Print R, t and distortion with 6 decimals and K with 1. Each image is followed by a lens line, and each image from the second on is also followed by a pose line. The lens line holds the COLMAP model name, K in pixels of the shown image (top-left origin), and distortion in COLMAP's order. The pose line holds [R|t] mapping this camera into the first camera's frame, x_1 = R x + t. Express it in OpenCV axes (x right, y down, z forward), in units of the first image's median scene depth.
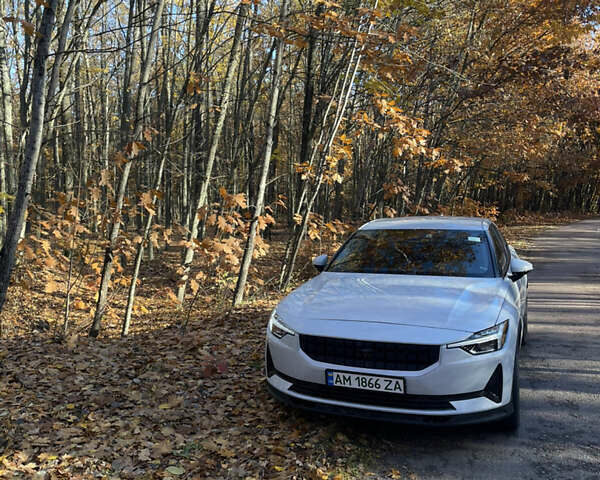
lens RADIAL K [[607.1, 0, 304.3], [0, 607.1, 244.3], [0, 0, 1]] dist [0.042365, 0.000000]
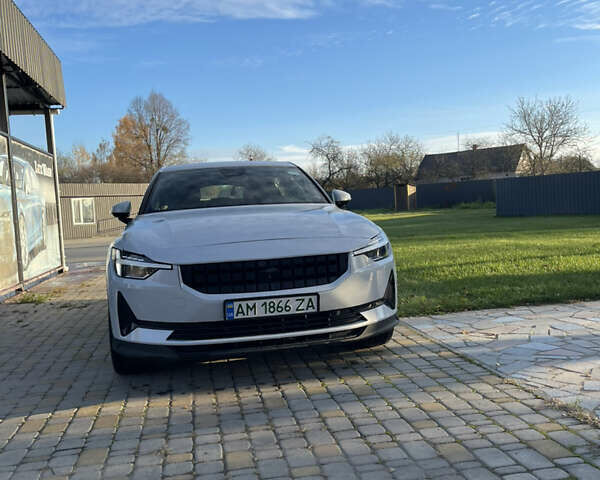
lens RADIAL K [[607.1, 0, 304.9], [0, 607.1, 235.0], [0, 0, 1]] dist [0.042365, 0.000000]
pose [[0.835086, -0.064681, 0.546304, -0.324708], [0.085985, 0.996205, -0.013489, 0.141173], [-0.543358, 0.058239, 0.837478, 0.253538]]
